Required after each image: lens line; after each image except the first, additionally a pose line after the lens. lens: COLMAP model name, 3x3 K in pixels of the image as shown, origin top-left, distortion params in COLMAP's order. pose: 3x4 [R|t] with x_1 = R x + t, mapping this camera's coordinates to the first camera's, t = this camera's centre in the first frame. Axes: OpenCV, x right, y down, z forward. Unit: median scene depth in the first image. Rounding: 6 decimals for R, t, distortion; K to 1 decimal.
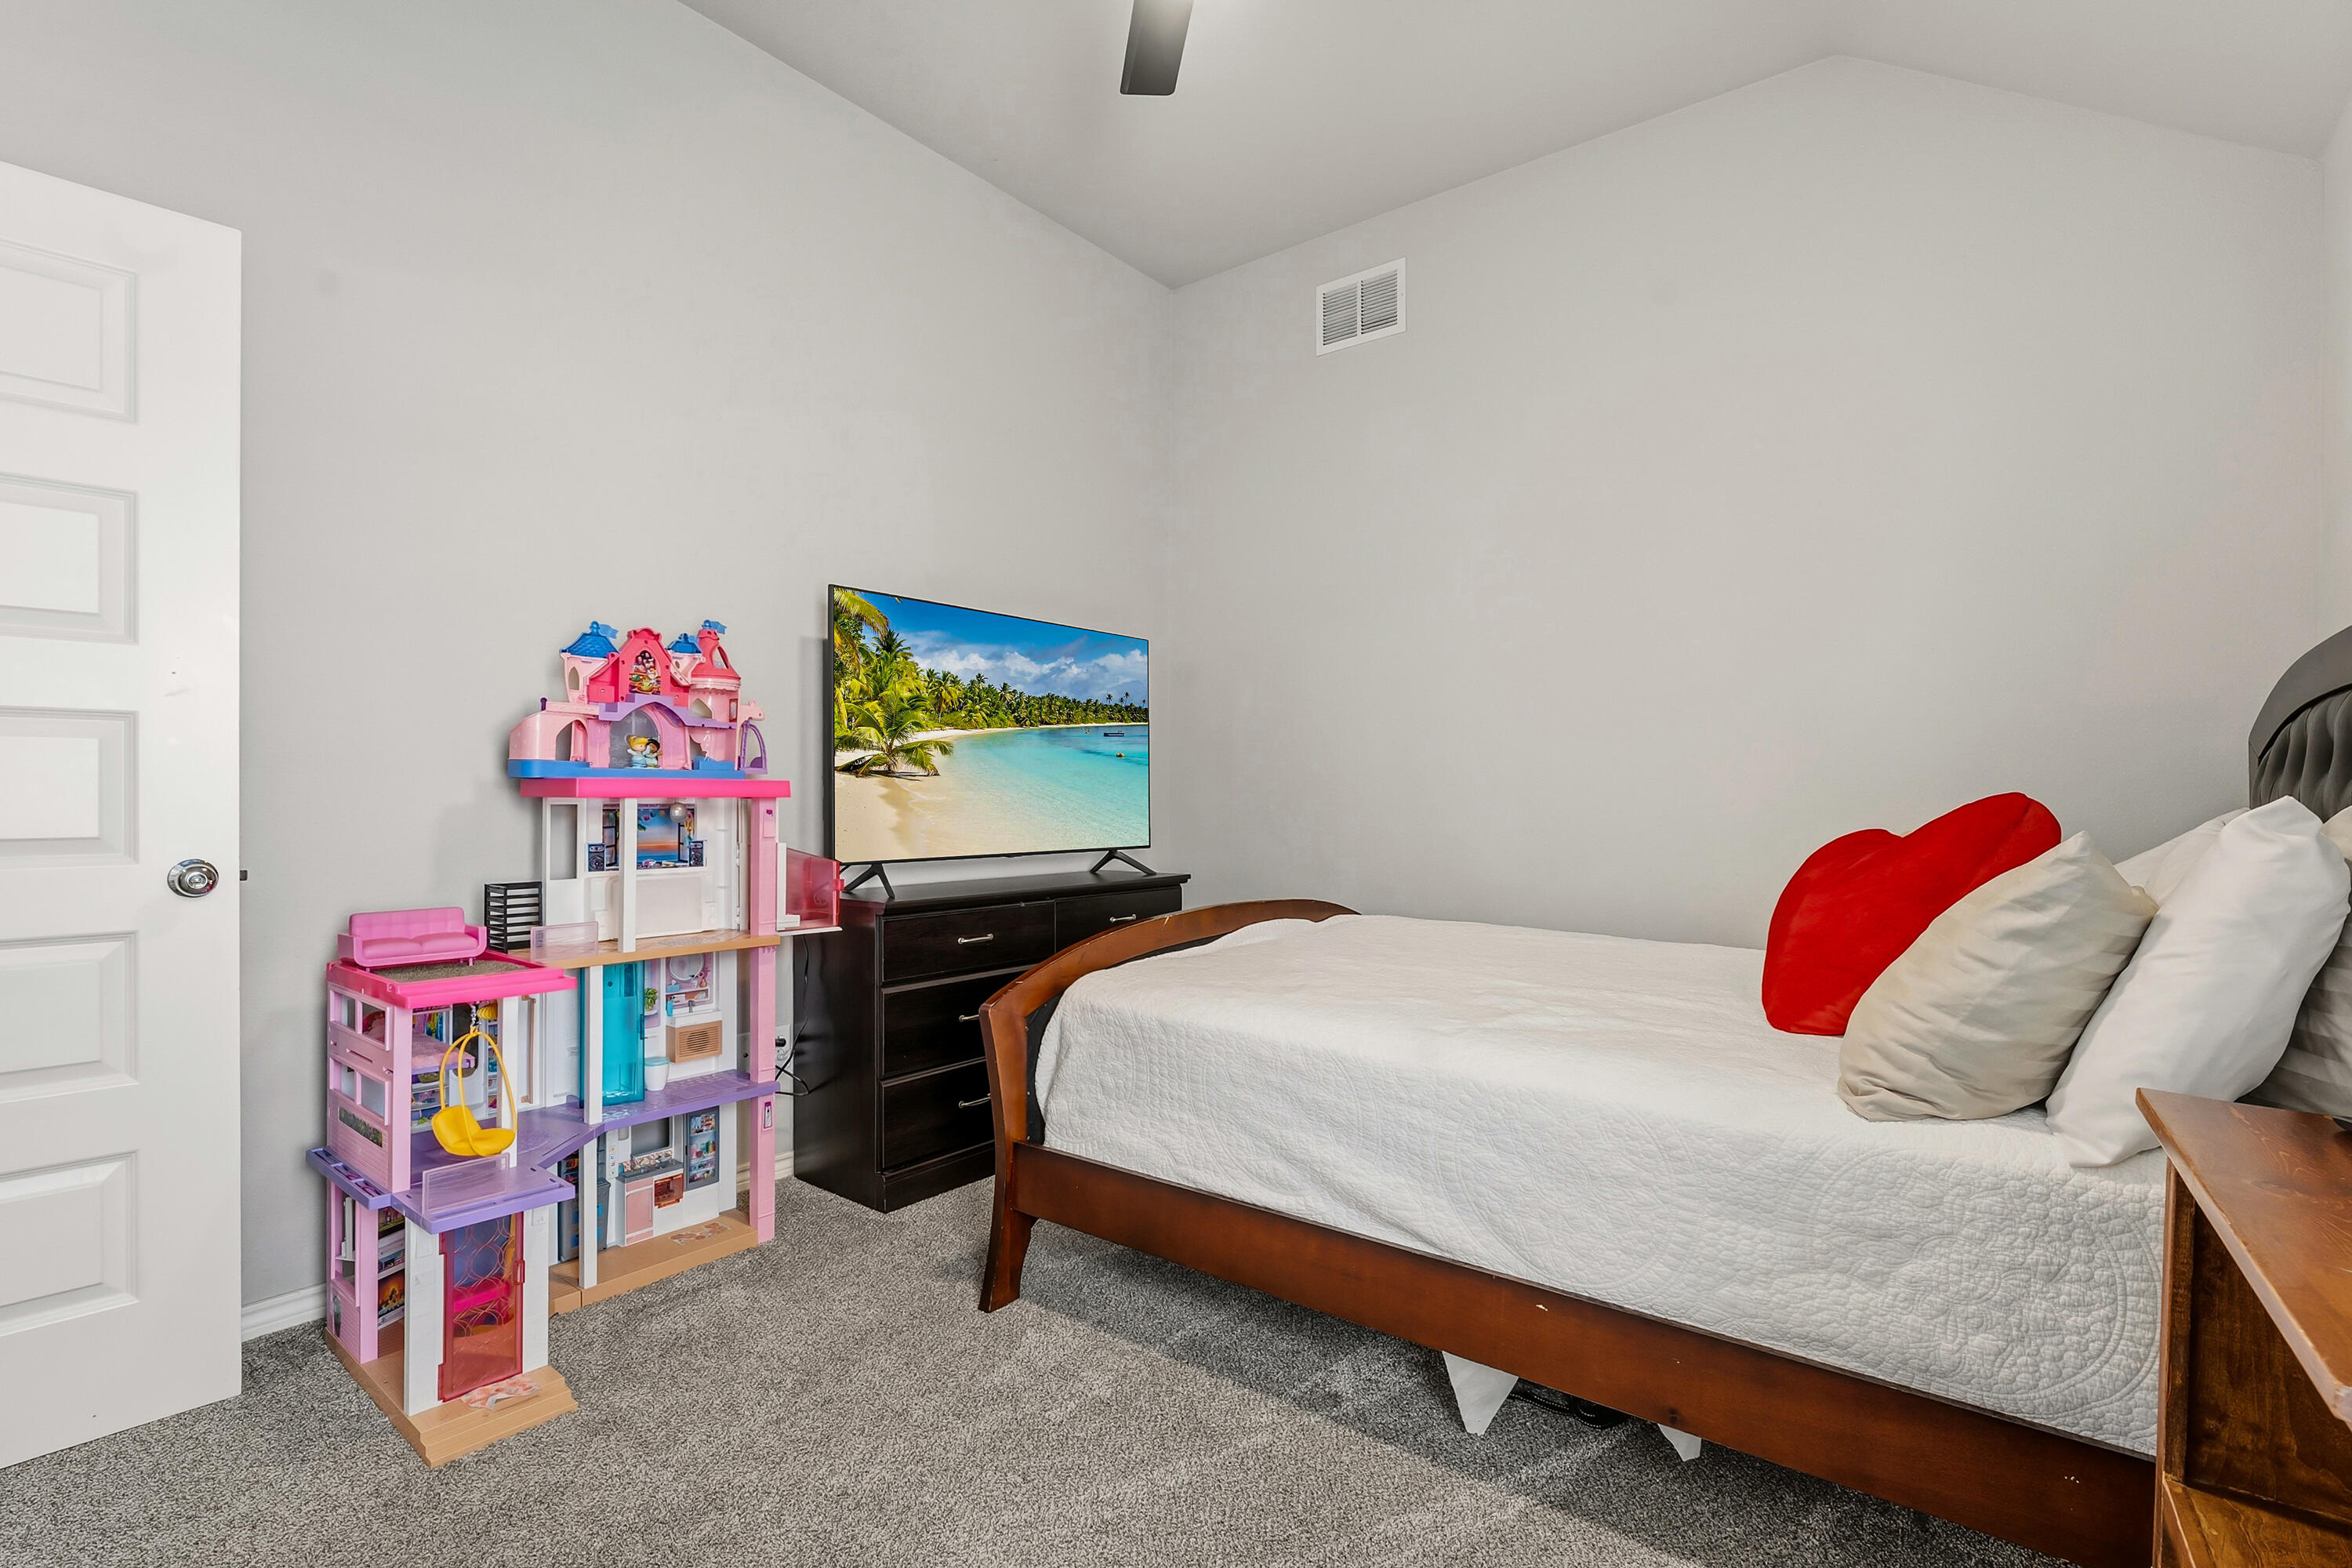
lens RADIAL K [[1130.0, 0, 1171.2], [0, 1130.0, 800.0], [0, 0, 1]] dist [0.004491, 0.000851]
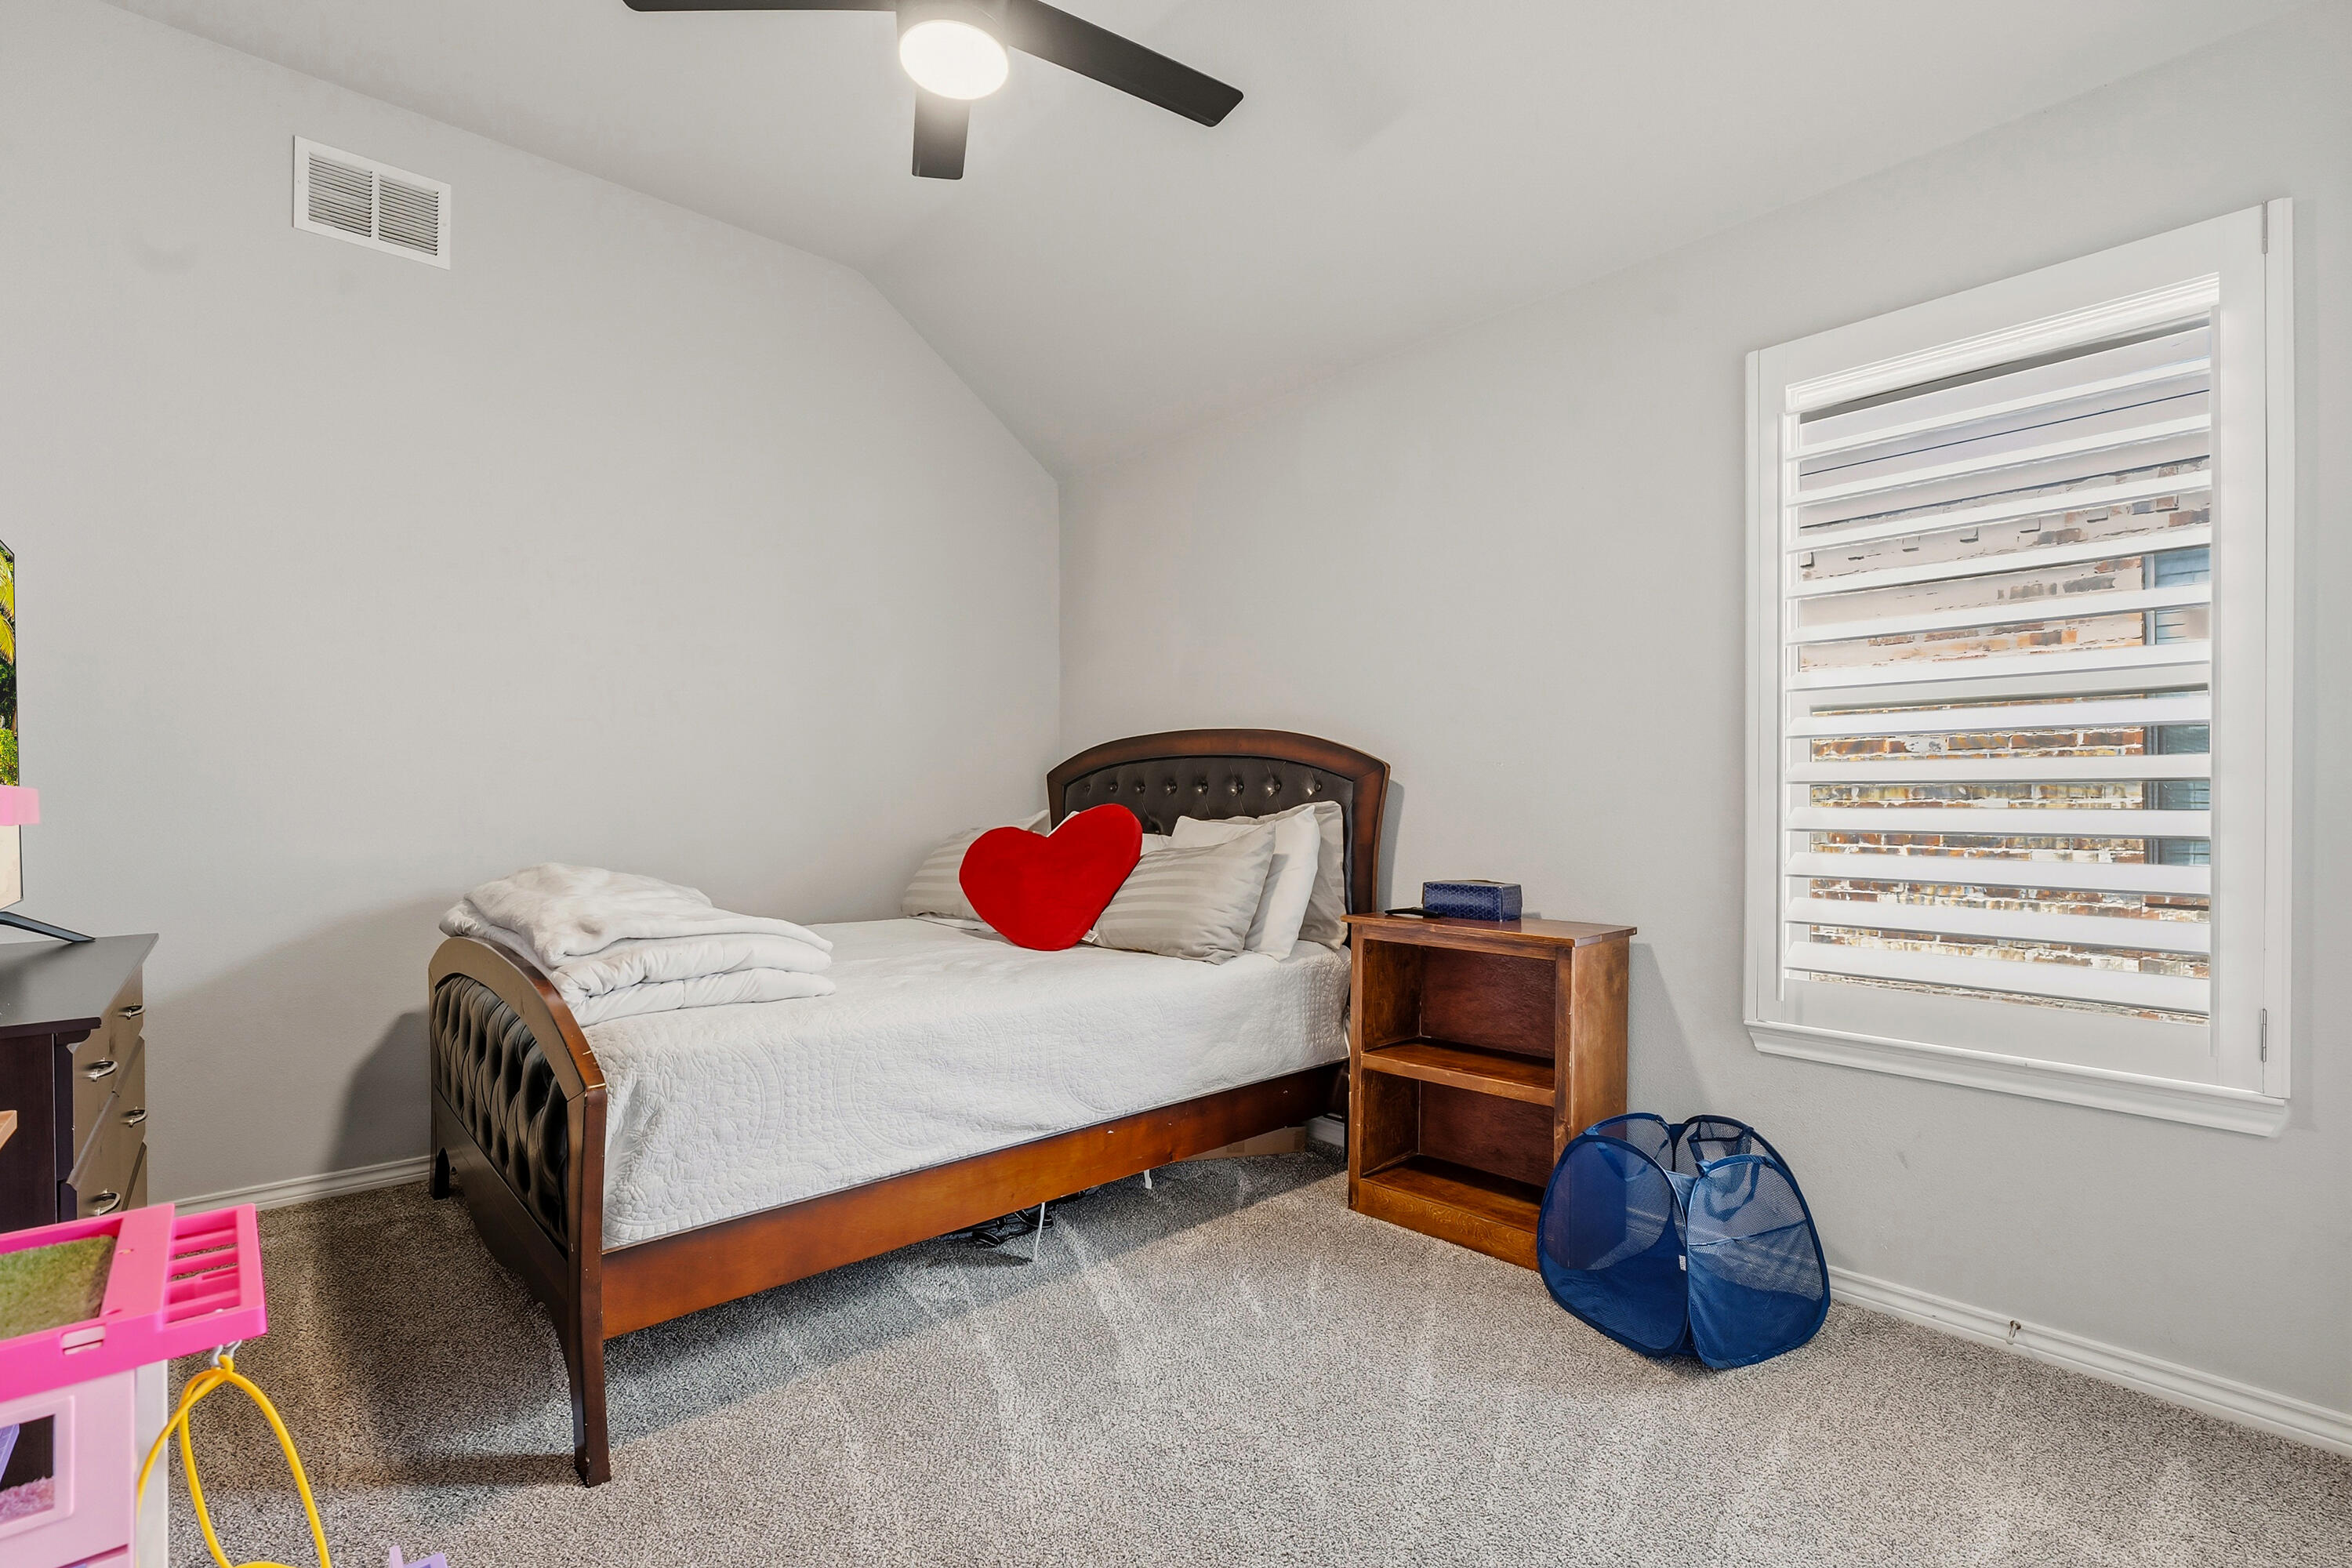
lens RADIAL K [[1062.0, 0, 1225.0], [0, 1062.0, 792.5], [0, 0, 1]] dist [0.008269, 0.001055]
pose [[0.140982, 0.000818, 0.990012, -0.879019], [0.008906, 0.999958, -0.002095, -0.012028], [-0.989972, 0.009112, 0.140969, 0.508766]]
